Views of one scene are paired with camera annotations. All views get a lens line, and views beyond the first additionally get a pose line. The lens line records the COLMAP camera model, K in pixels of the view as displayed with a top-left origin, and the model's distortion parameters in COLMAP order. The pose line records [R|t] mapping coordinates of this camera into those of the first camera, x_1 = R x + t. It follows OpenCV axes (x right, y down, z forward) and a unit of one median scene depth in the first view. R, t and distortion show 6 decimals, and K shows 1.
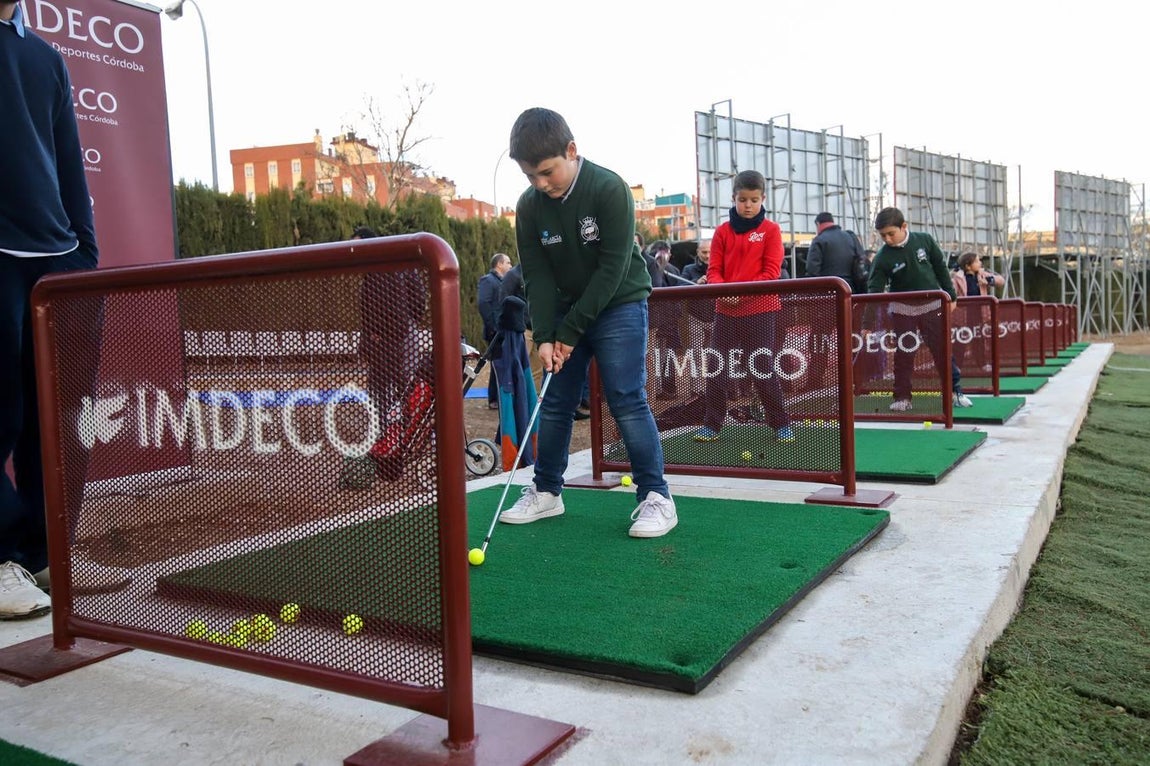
lens RADIAL K [[907.6, 0, 575.0], [0, 907.6, 383.0], [0, 0, 1]] dist [0.037759, 0.007872]
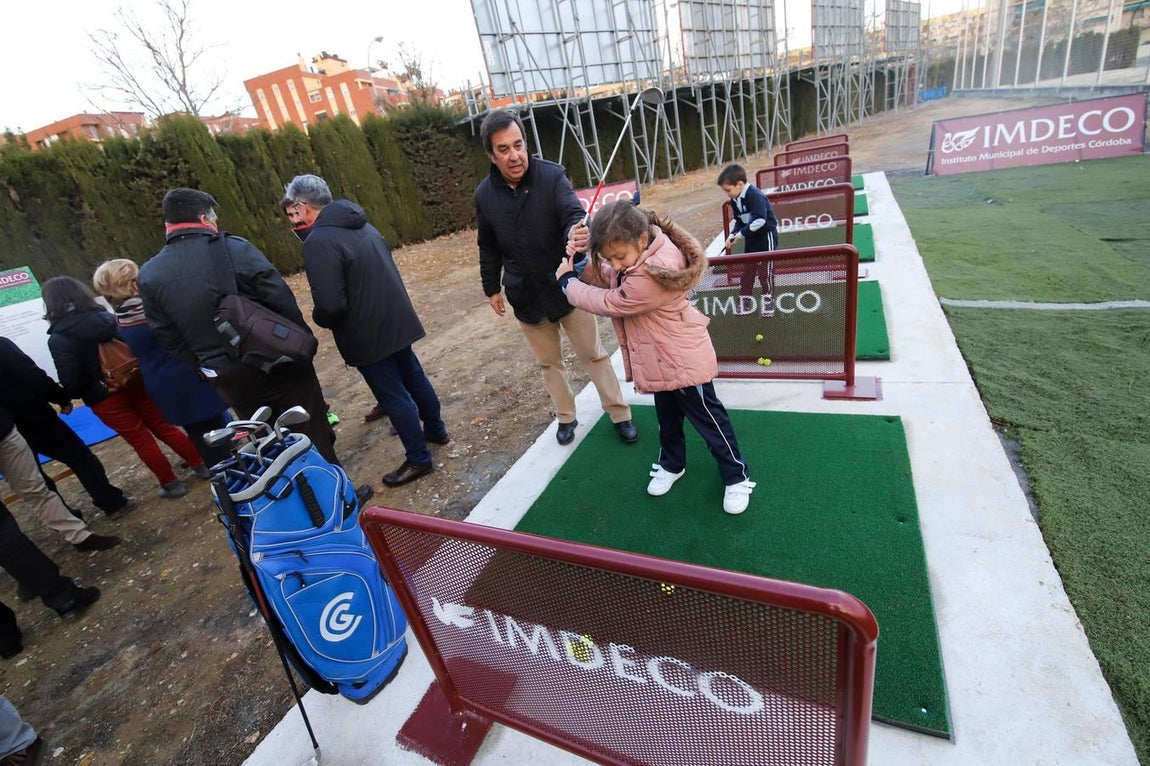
lens RADIAL K [[493.9, 0, 575.0], [0, 493.9, 383.0], [0, 0, 1]] dist [-0.003692, -0.007421]
pose [[0.983486, -0.180675, 0.010554, 0.120509], [0.164690, 0.917610, 0.361758, -0.042672], [-0.075045, -0.354046, 0.932212, 0.252124]]
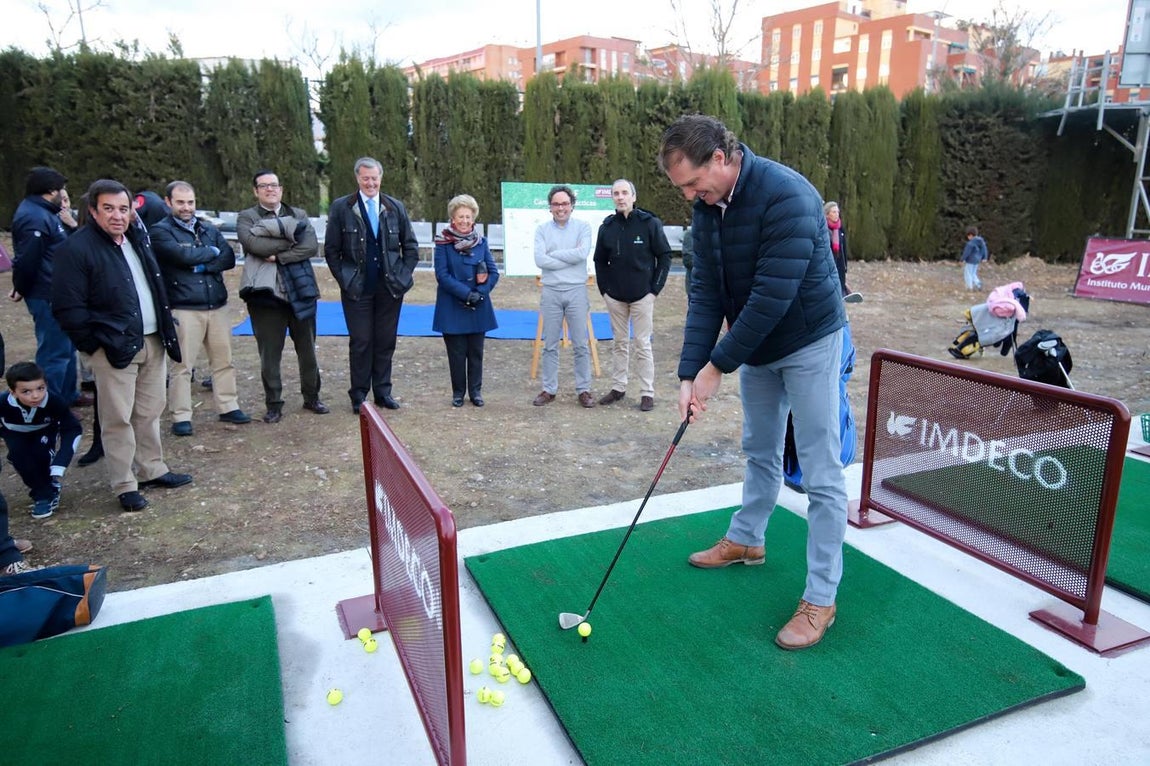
lens RADIAL K [[769.2, 0, 575.0], [0, 769.2, 383.0], [0, 0, 1]] dist [0.019671, 0.002817]
pose [[0.808629, 0.173296, -0.562217, 0.130073], [-0.058635, 0.974614, 0.216077, -0.039356], [0.585390, -0.141760, 0.798262, 0.177187]]
